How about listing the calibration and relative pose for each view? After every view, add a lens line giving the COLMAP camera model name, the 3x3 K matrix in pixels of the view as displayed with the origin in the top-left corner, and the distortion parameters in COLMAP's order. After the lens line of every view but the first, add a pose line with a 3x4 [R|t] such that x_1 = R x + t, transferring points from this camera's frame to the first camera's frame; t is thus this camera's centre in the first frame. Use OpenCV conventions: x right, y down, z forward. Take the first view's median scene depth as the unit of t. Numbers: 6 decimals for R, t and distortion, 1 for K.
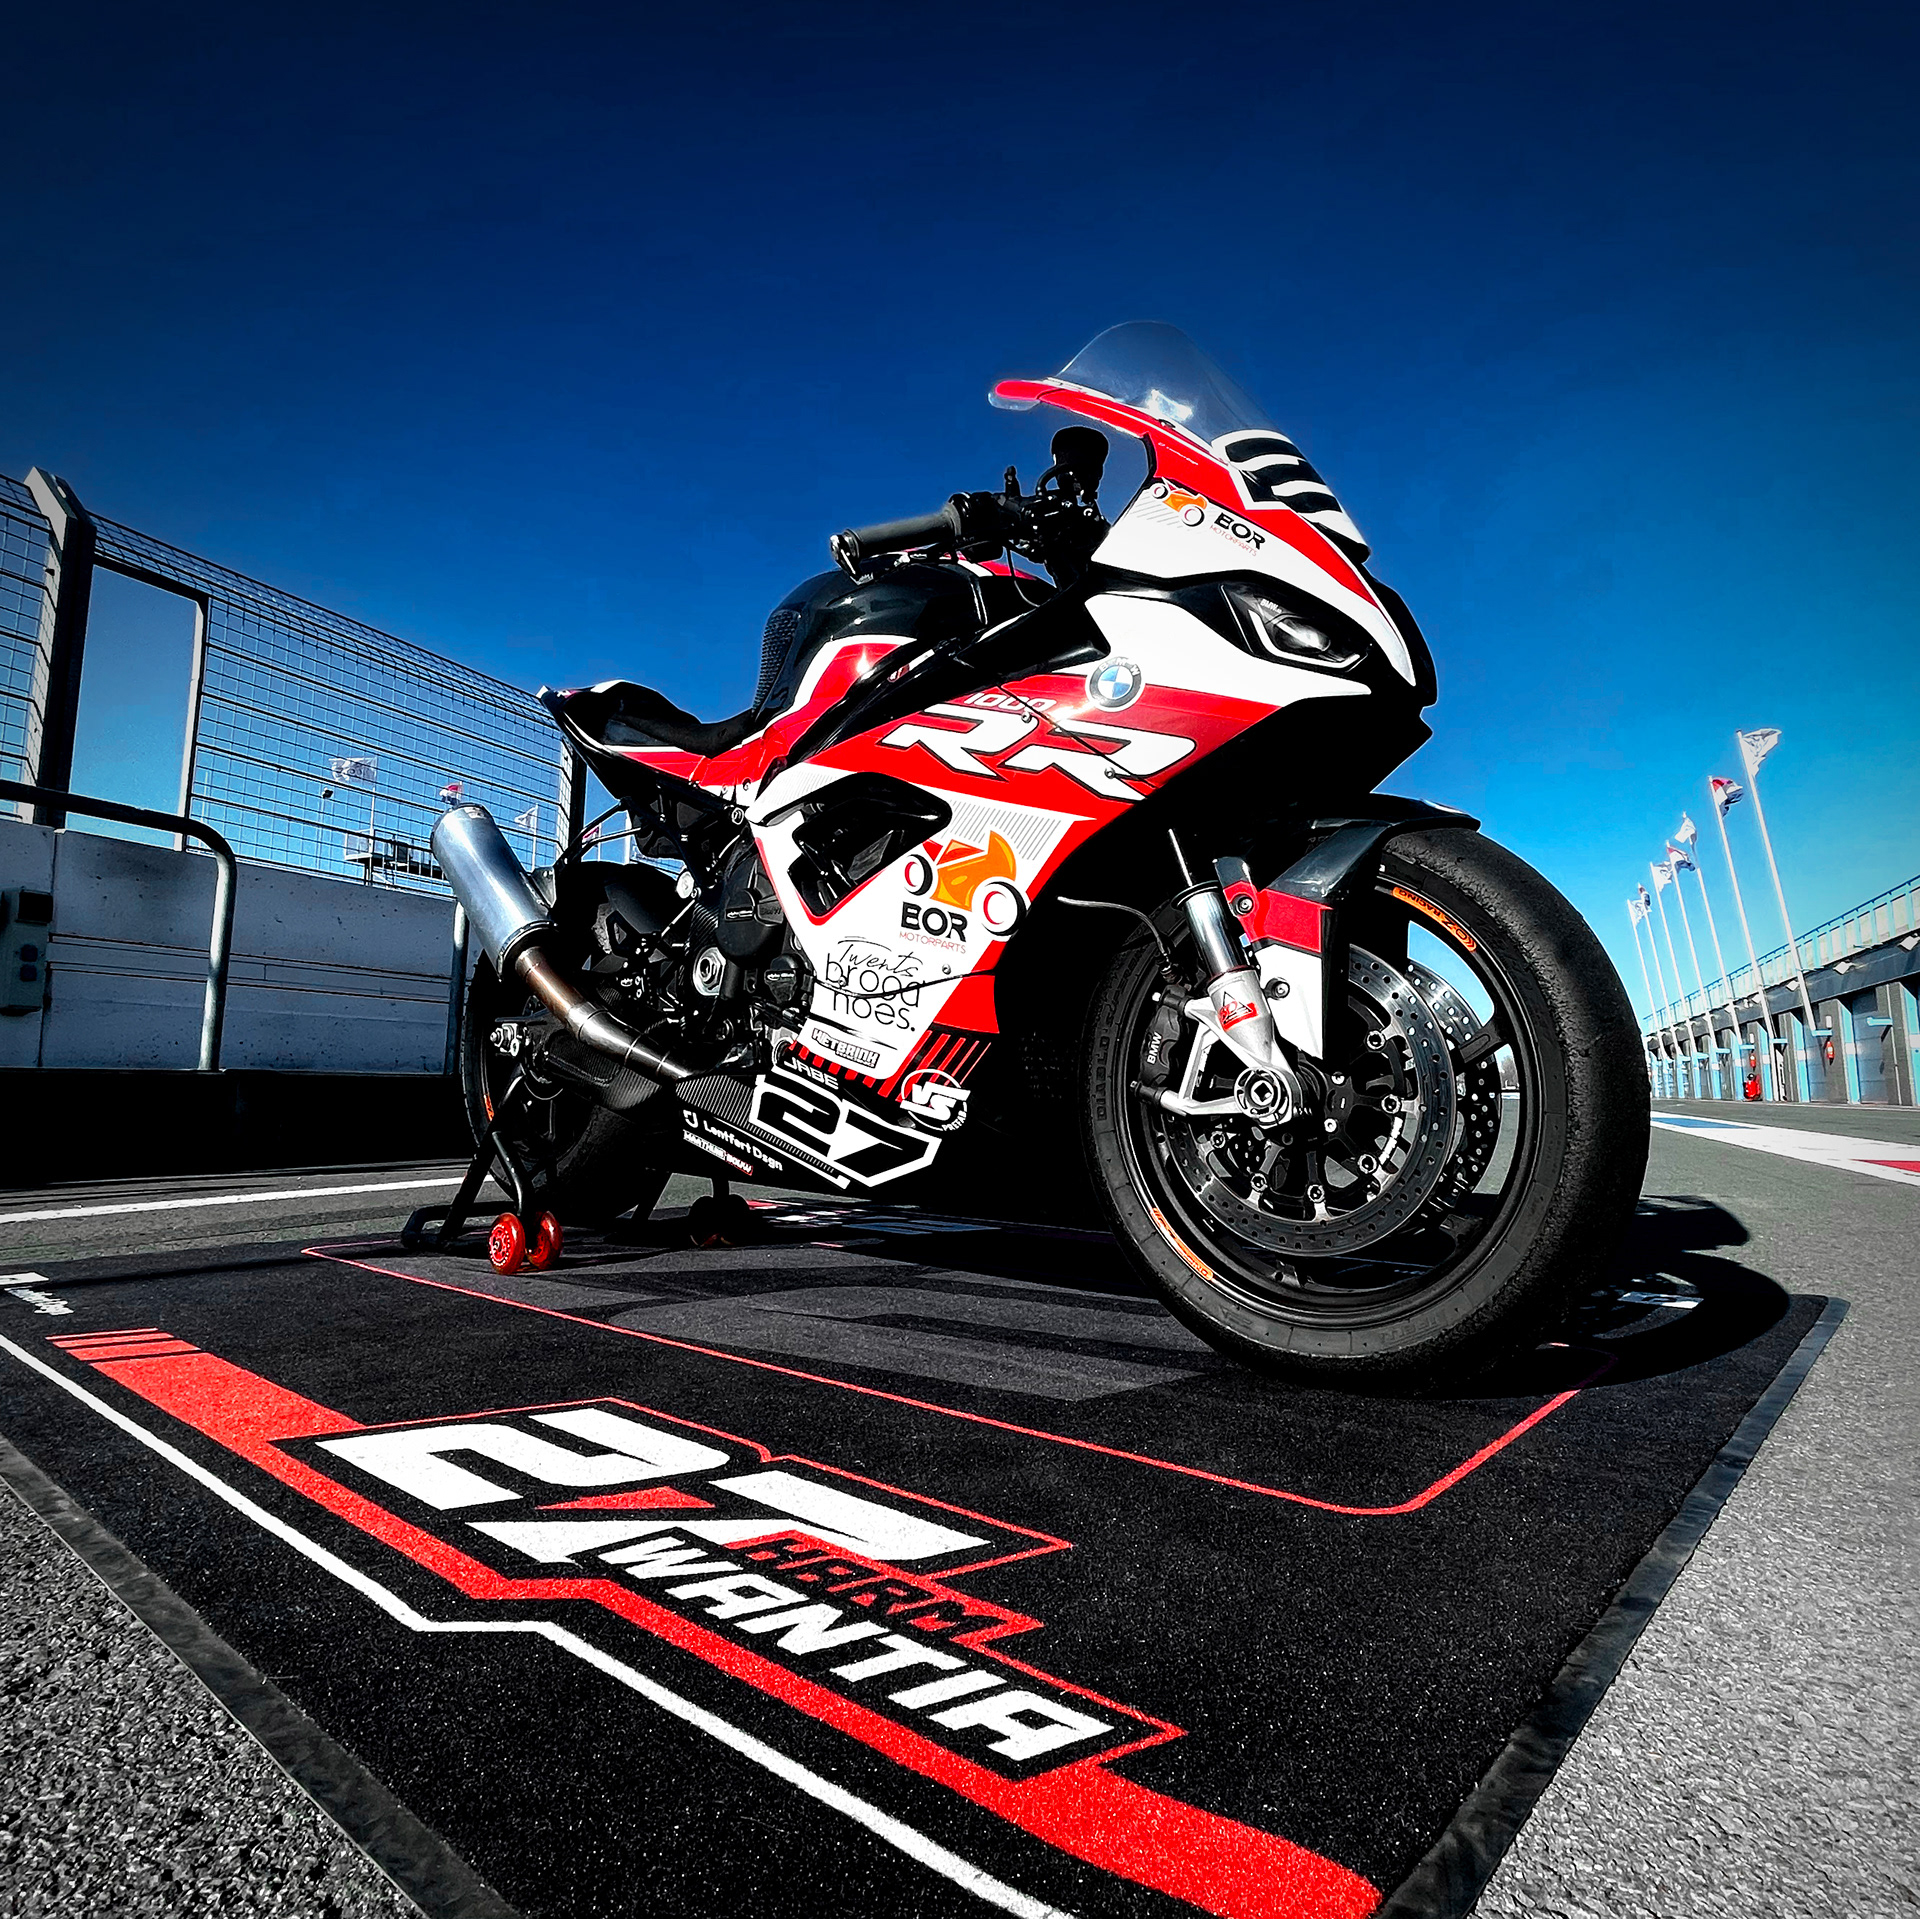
lens RADIAL K [[1254.9, 0, 960.0], [0, 1254.9, 959.5], [0, 0, 1]] dist [-0.002208, -0.000447]
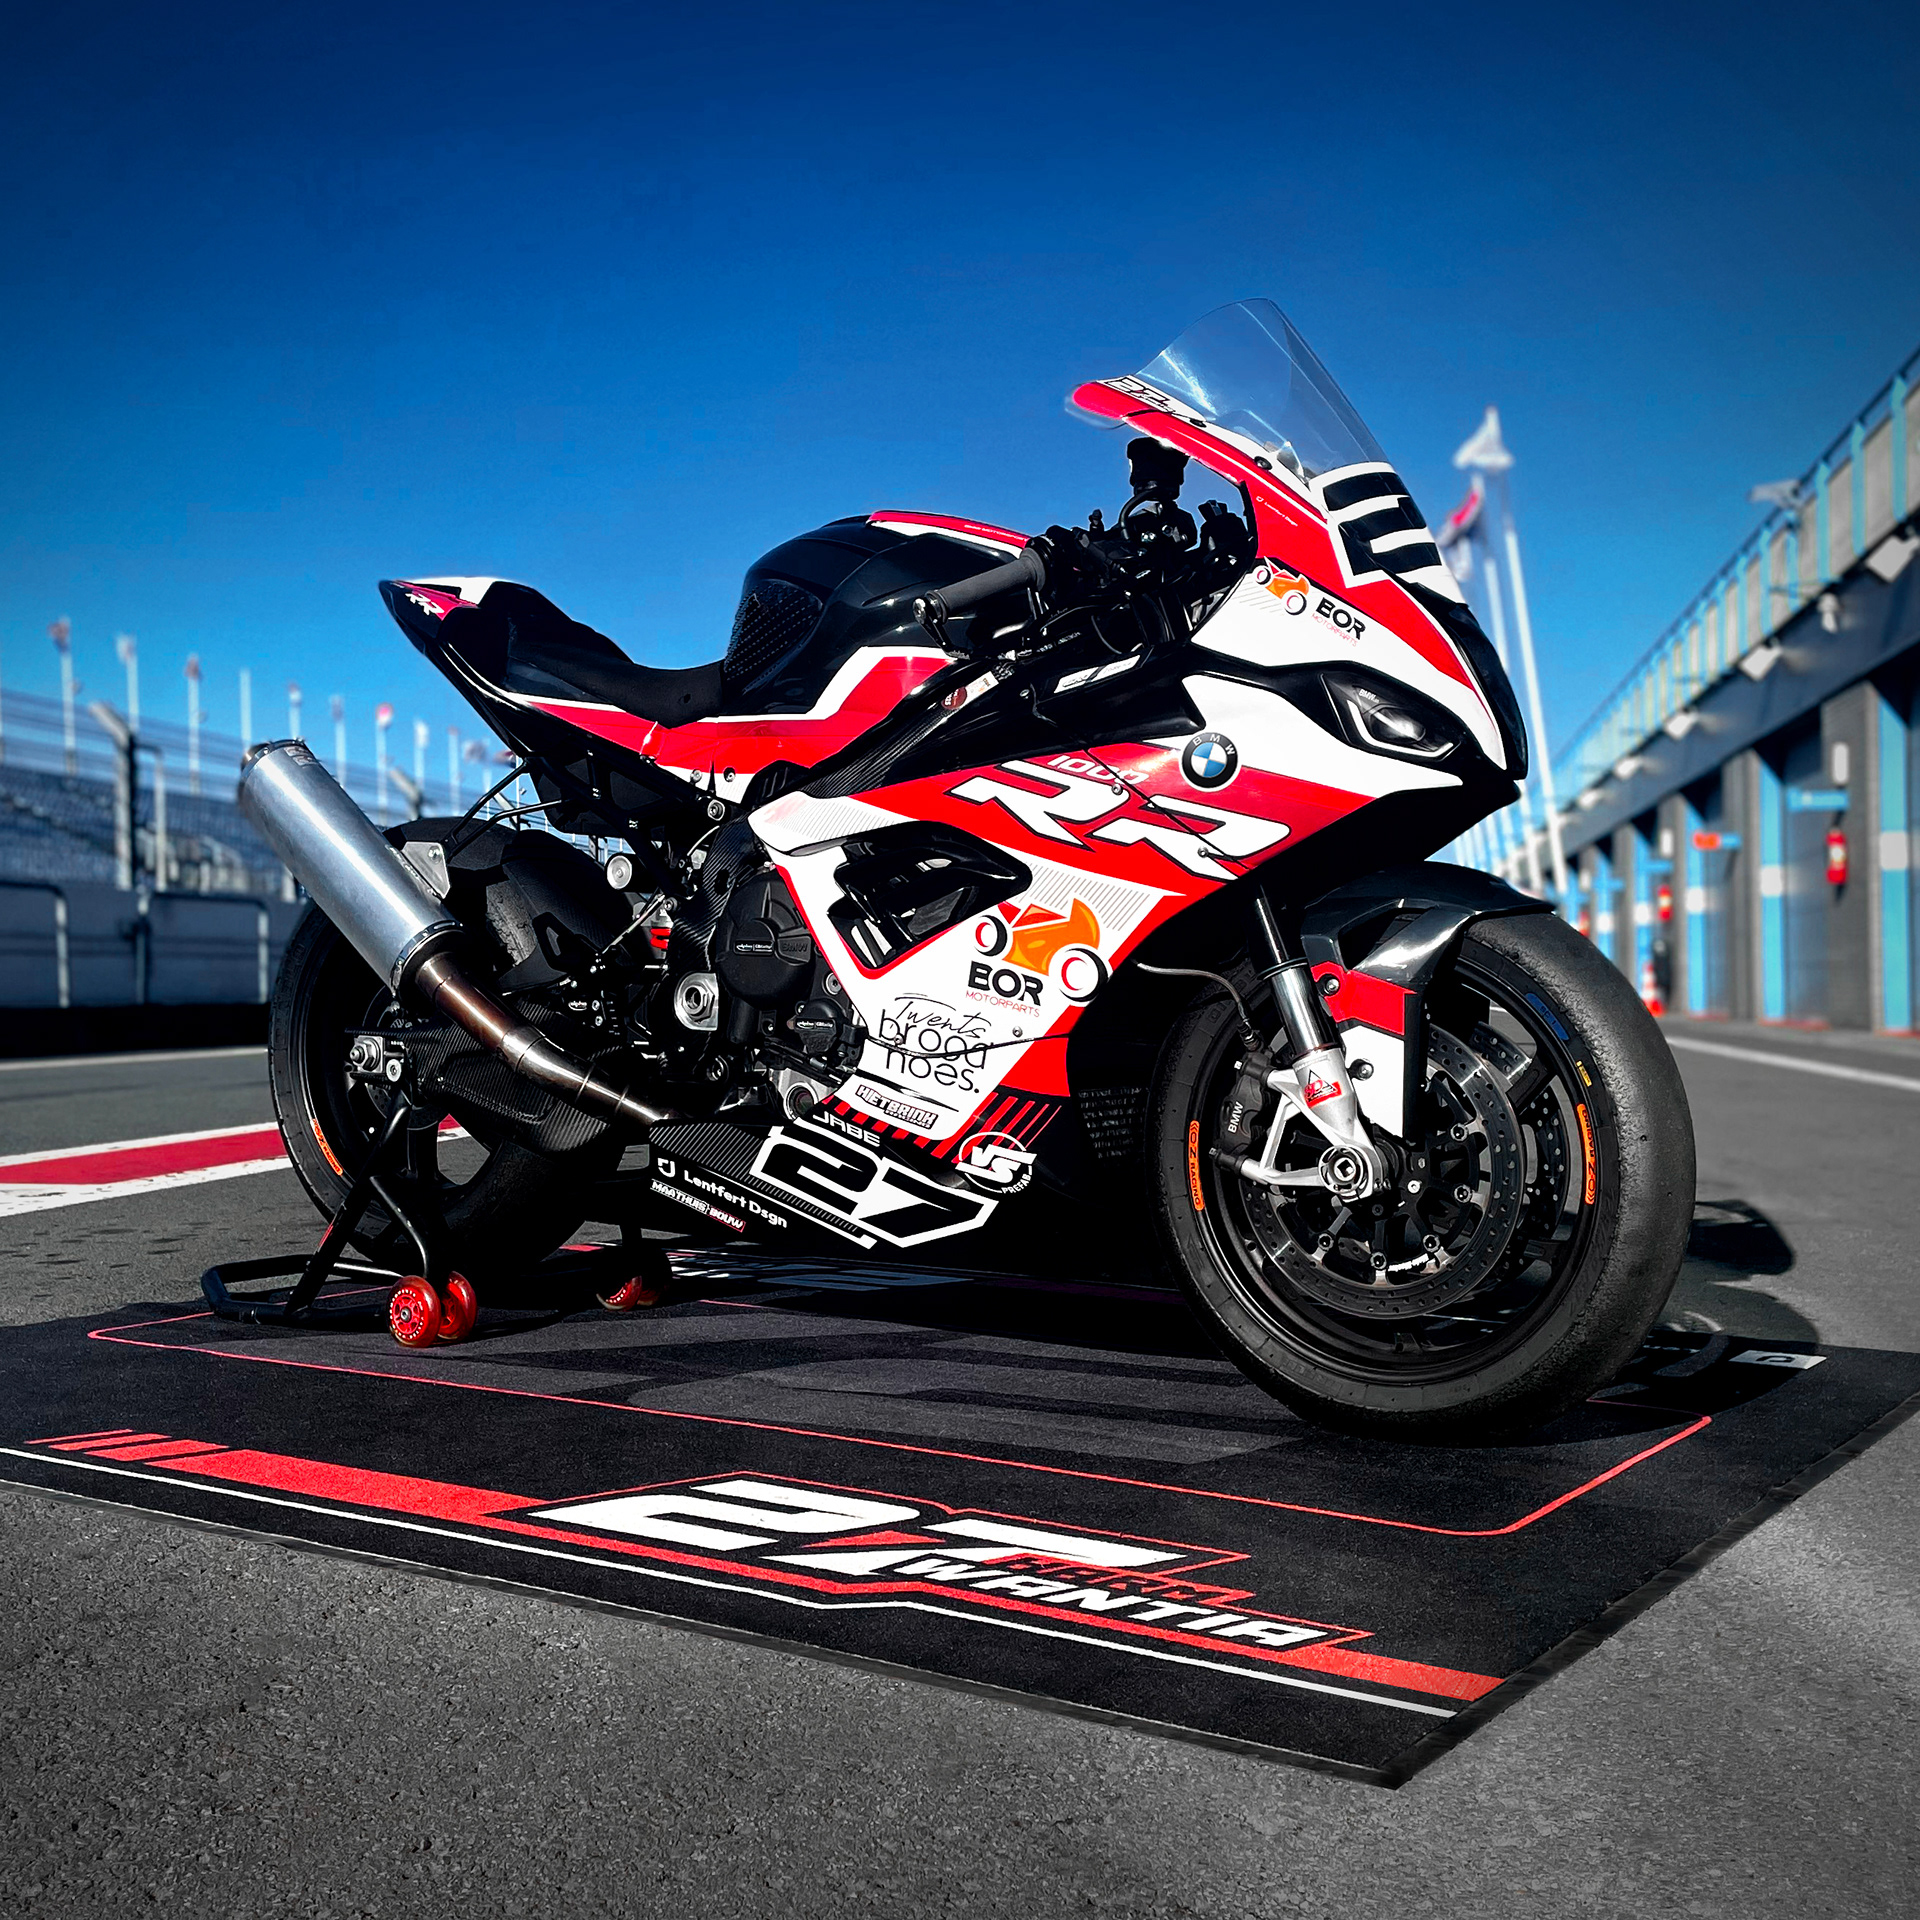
lens RADIAL K [[2237.4, 0, 961.3], [0, 2237.4, 1010.9], [0, 0, 1]] dist [0.148439, -0.009060]
pose [[0.992587, -0.010042, 0.121121, -0.258113], [-0.004544, 0.992818, 0.119550, -0.210483], [-0.121451, -0.119214, 0.985412, -0.670430]]
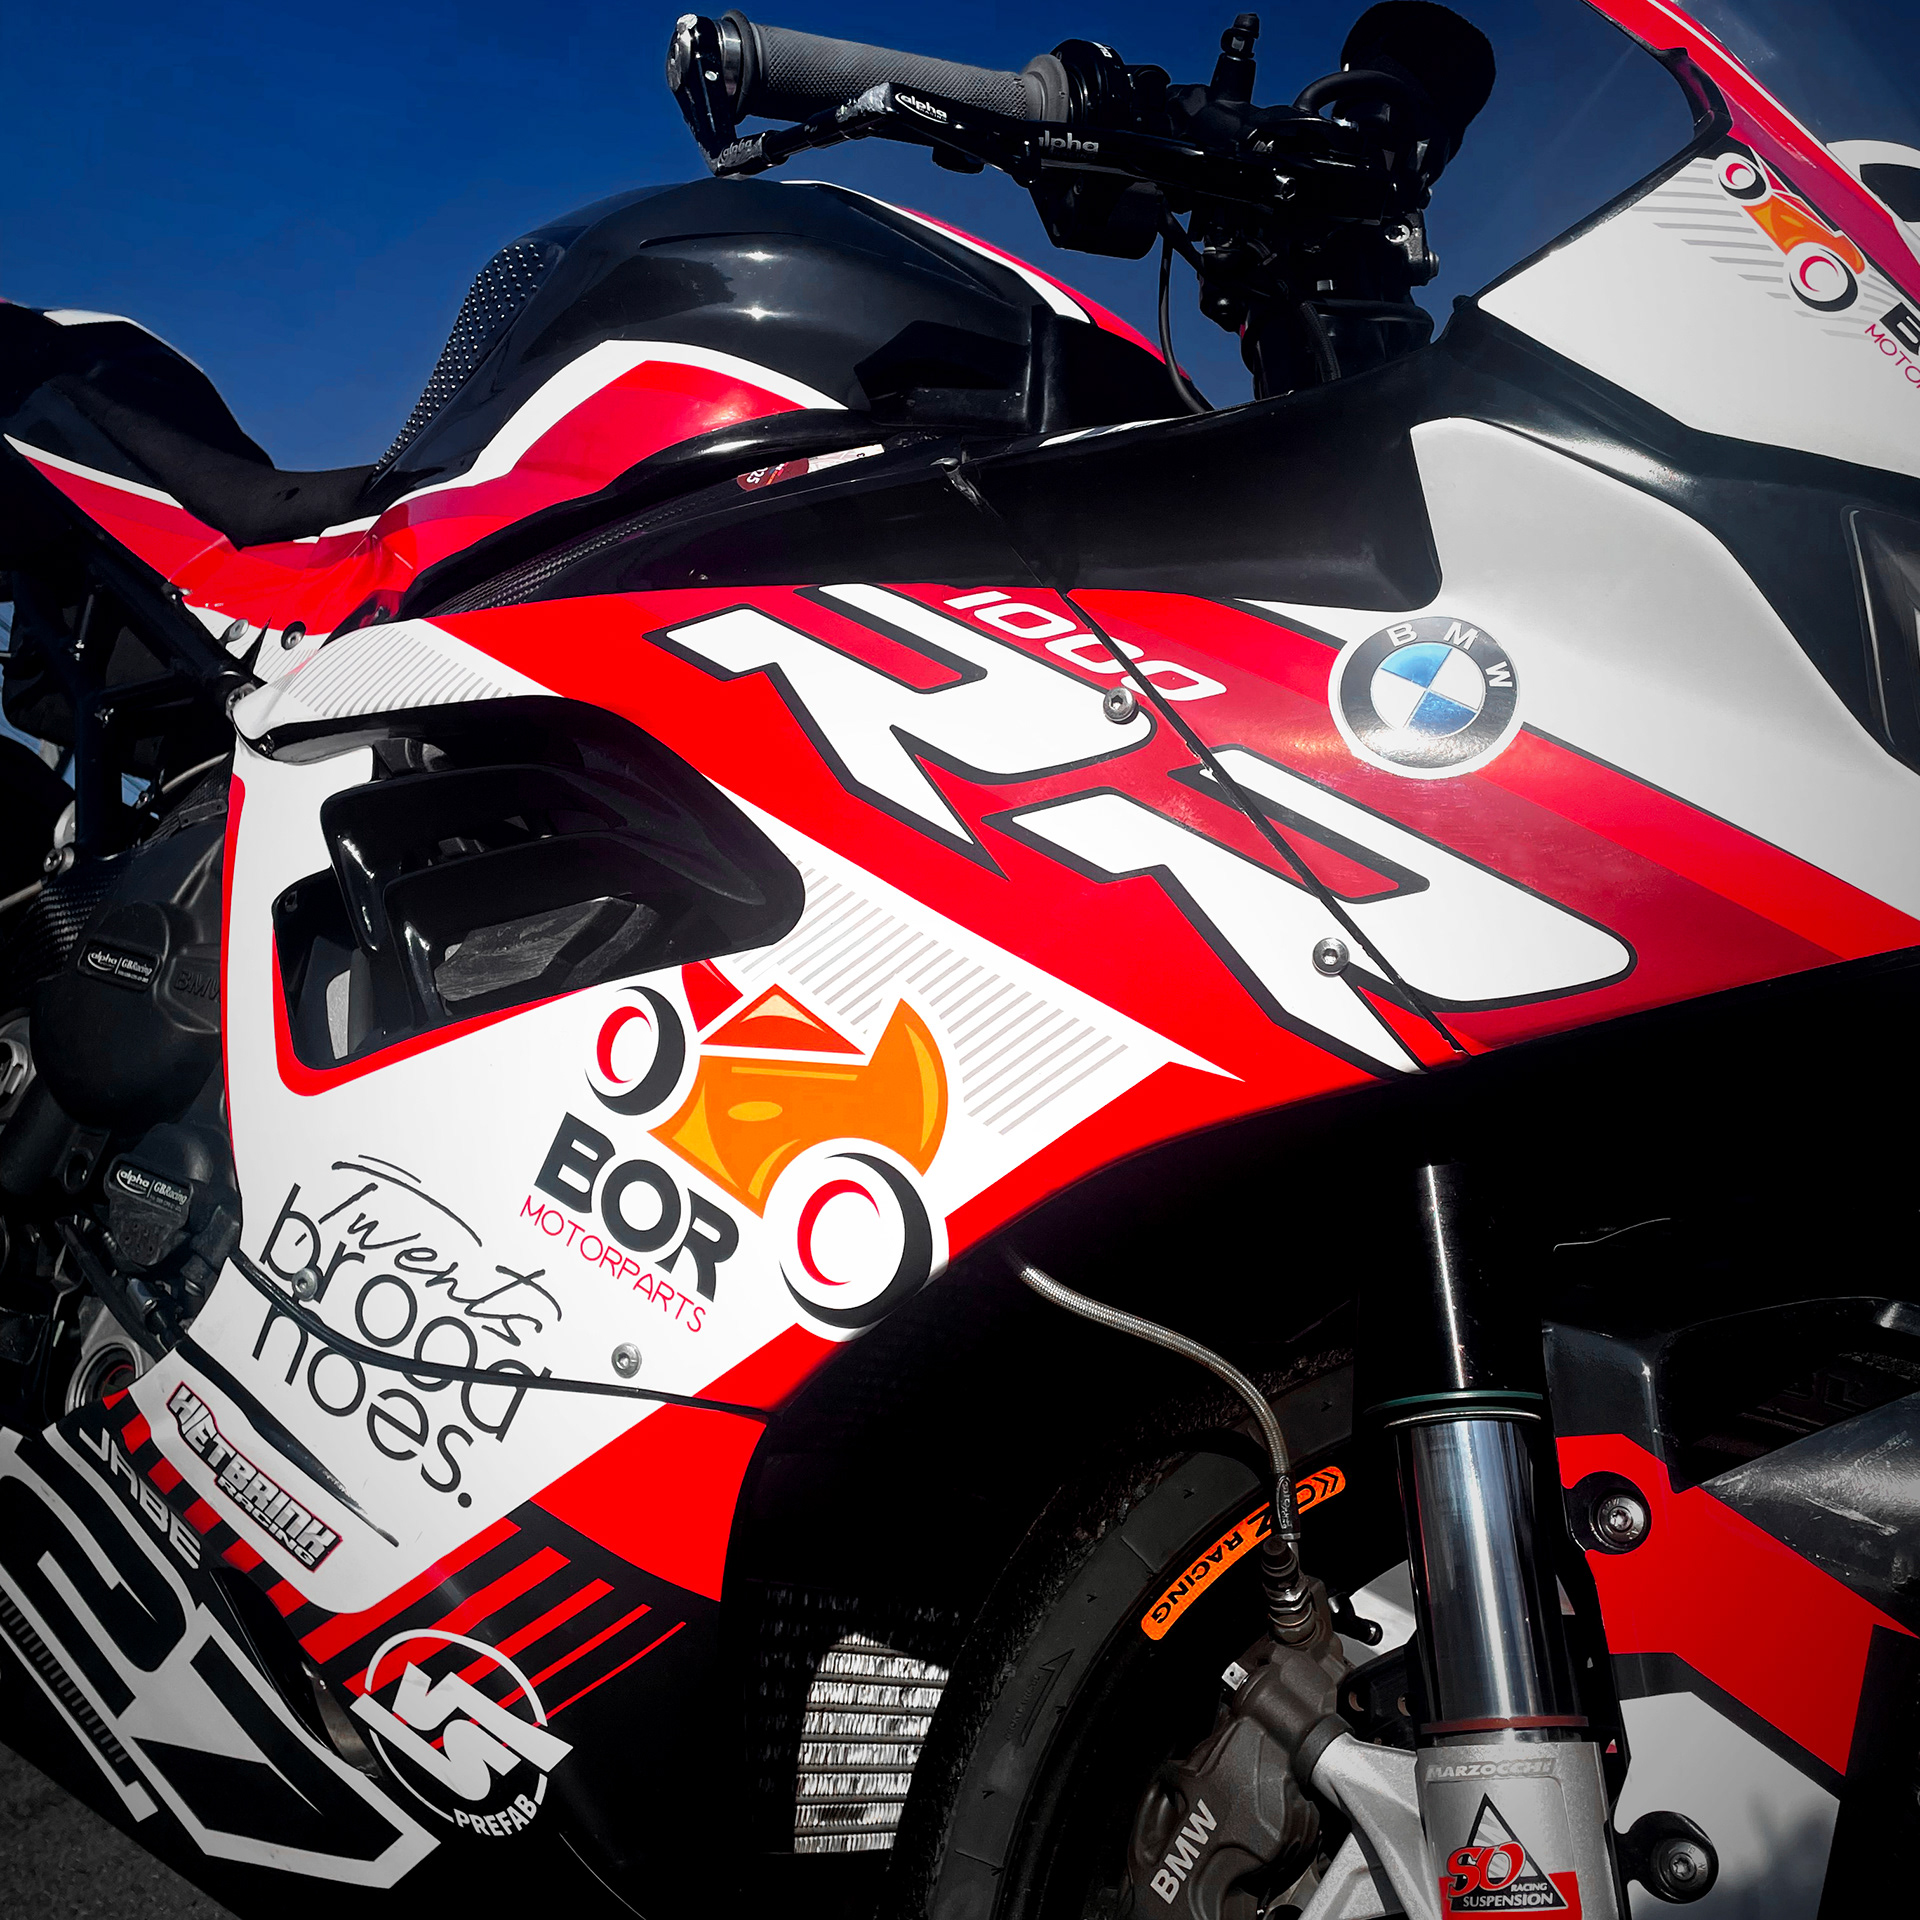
lens RADIAL K [[2015.7, 0, 985.6], [0, 2015.7, 855.2], [0, 0, 1]] dist [0.119990, -0.216180]
pose [[0.942372, 0.316436, 0.108639, -0.021476], [-0.300870, 0.943557, -0.138480, -0.068772], [-0.146327, 0.097814, 0.984389, 0.459793]]
